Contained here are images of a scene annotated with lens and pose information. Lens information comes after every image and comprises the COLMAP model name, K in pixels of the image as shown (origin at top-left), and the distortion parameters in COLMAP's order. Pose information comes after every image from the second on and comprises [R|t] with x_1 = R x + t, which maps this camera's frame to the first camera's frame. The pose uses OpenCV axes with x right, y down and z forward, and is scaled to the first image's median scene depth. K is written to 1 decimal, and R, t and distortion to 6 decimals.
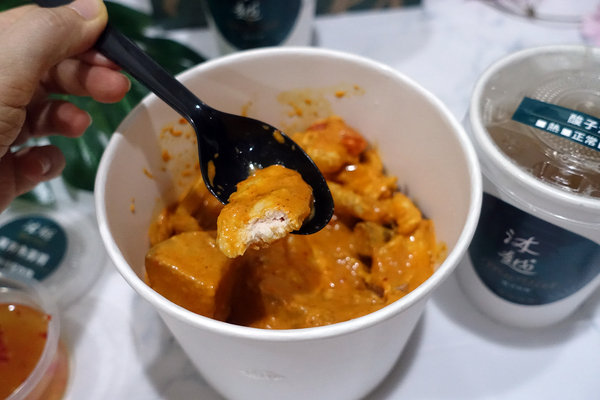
lens RADIAL K [[648.7, 0, 296.7], [0, 648.7, 195.9], [0, 0, 1]] dist [-0.001662, 0.000000]
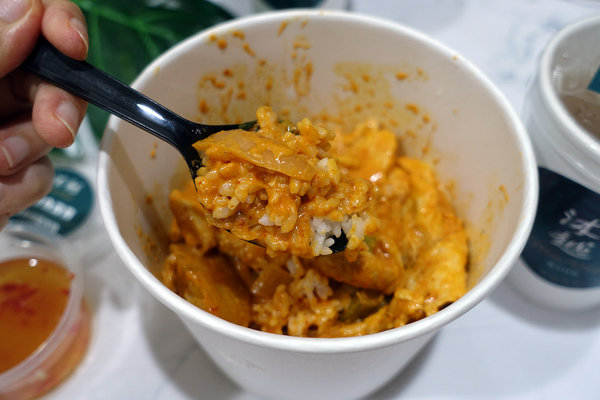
lens RADIAL K [[562.2, 0, 297.3], [0, 562.2, 200.1], [0, 0, 1]] dist [0.006788, 0.000000]
pose [[0.998677, 0.051411, -0.001272, -0.054584], [-0.051204, 0.996356, 0.068218, 0.002800], [0.004774, -0.068062, 0.997670, 0.179708]]
